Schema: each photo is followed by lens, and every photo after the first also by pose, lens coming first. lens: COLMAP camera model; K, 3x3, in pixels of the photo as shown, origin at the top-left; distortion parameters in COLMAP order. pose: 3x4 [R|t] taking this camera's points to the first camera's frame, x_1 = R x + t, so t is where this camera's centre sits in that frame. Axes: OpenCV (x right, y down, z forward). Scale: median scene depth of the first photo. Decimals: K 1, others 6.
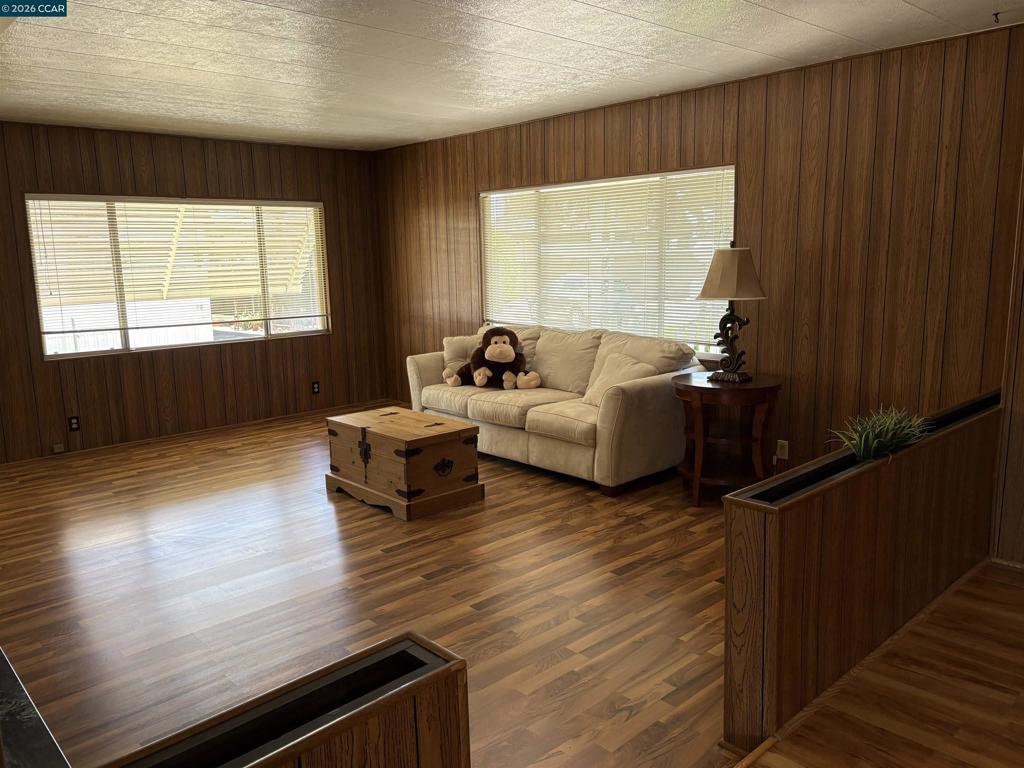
lens RADIAL K [[773.6, 0, 512.0], [0, 773.6, 384.0], [0, 0, 1]] dist [0.038947, -0.035177]
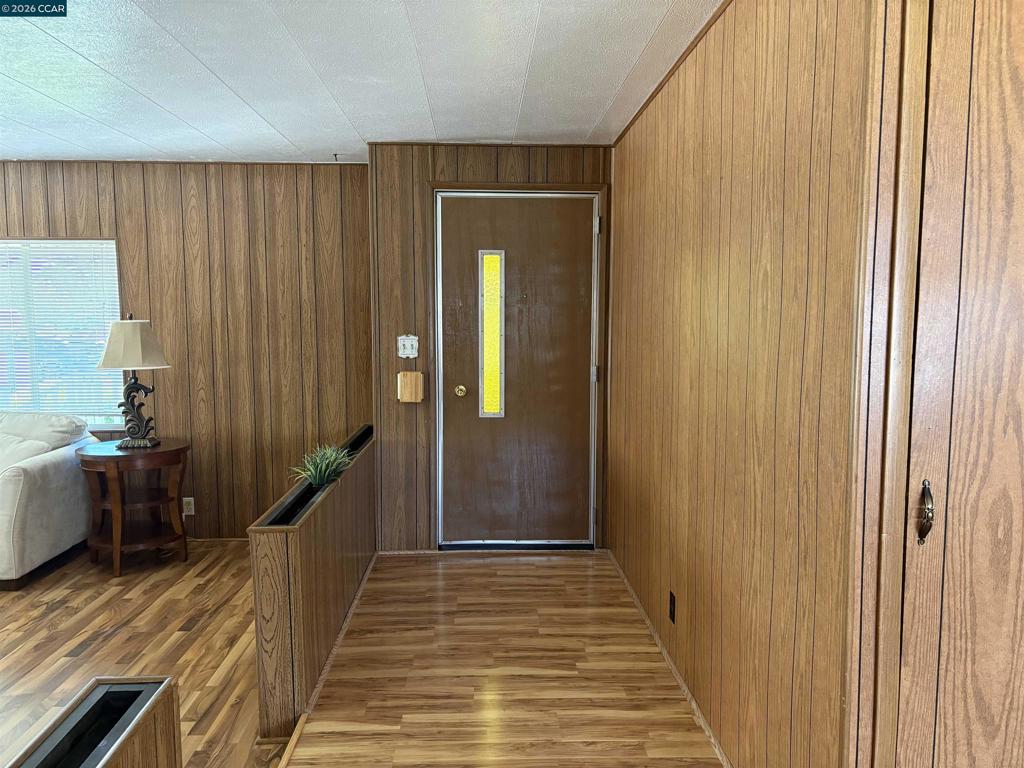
lens RADIAL K [[773.6, 0, 512.0], [0, 773.6, 384.0], [0, 0, 1]] dist [0.038947, -0.035177]
pose [[0.650718, -0.051758, 0.757553, -0.186272], [0.117404, 0.992535, -0.033034, 0.005312], [-0.750188, 0.110436, 0.651937, -0.060247]]
